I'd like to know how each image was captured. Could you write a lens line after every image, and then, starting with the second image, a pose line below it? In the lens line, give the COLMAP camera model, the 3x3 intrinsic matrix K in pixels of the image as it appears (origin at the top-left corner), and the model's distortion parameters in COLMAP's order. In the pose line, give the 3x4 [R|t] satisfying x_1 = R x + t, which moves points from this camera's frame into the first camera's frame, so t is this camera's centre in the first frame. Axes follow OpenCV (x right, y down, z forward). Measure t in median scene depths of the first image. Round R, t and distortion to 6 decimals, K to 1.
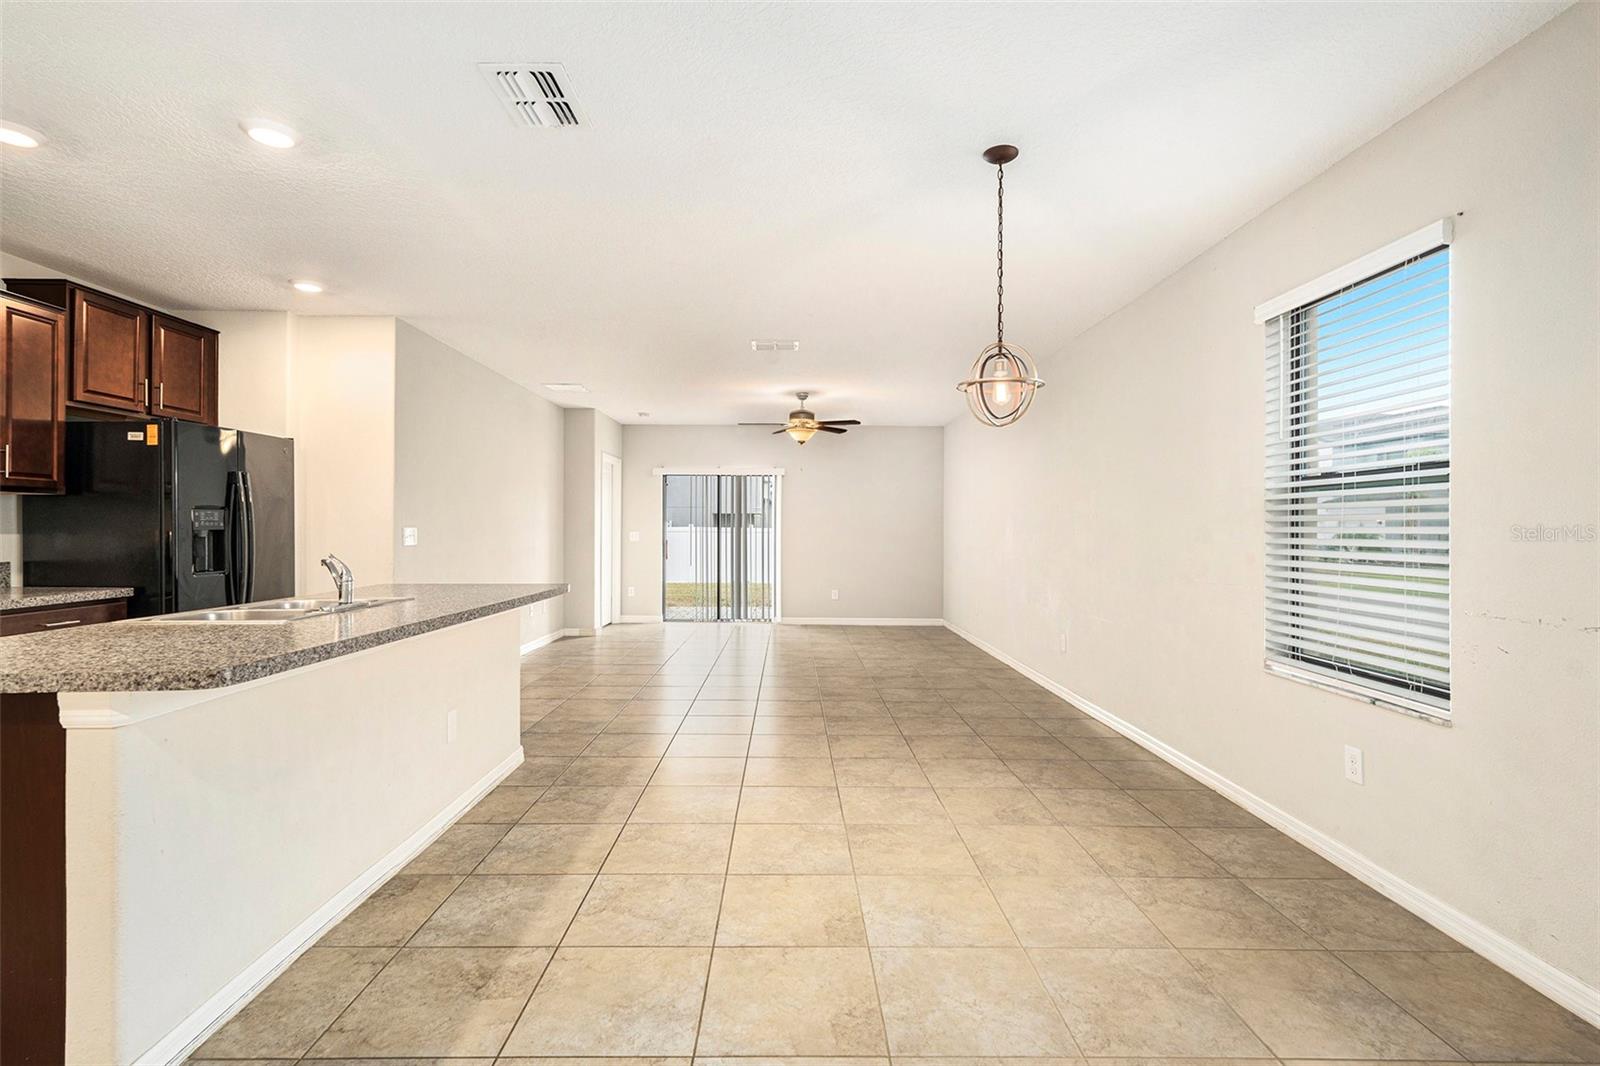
lens RADIAL K [[738.7, 0, 810.3], [0, 738.7, 533.0], [0, 0, 1]] dist [-0.000498, 0.000446]
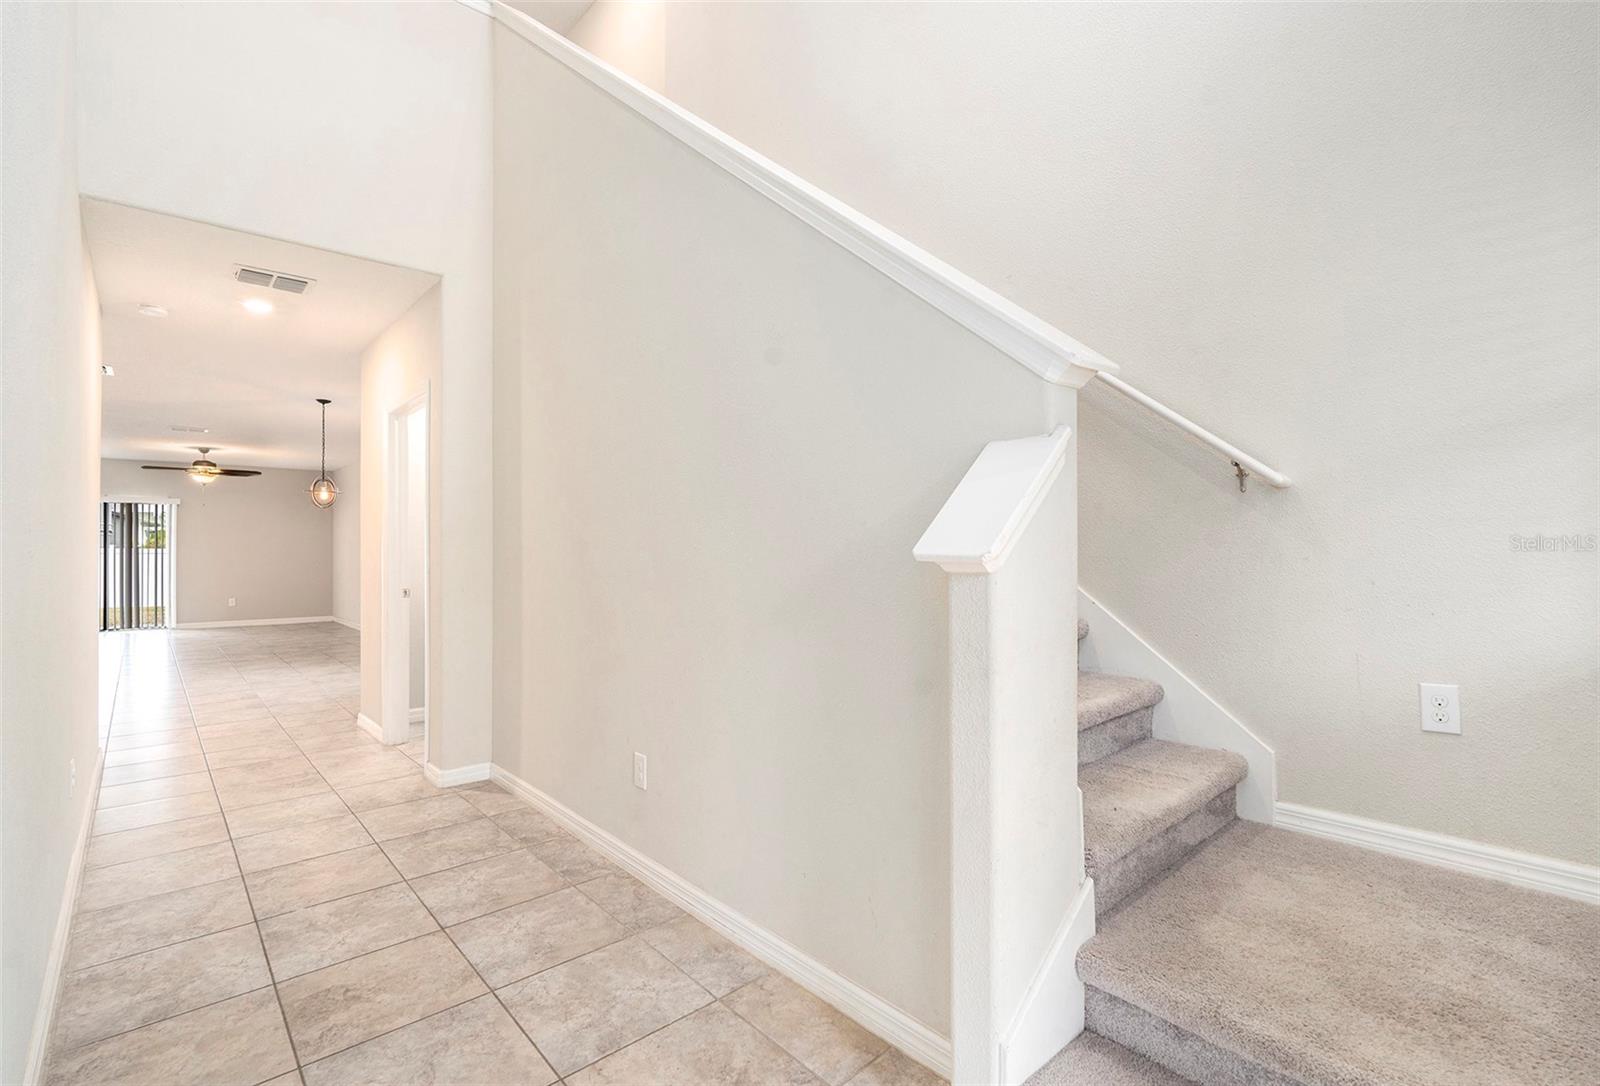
lens RADIAL K [[733.9, 0, 774.8], [0, 733.9, 540.7], [0, 0, 1]] dist [-0.001509, -0.000648]
pose [[0.775771, -0.001837, 0.631012, -0.092190], [0.011548, 0.999870, -0.011286, 0.012383], [-0.630909, 0.016042, 0.775691, -1.329718]]
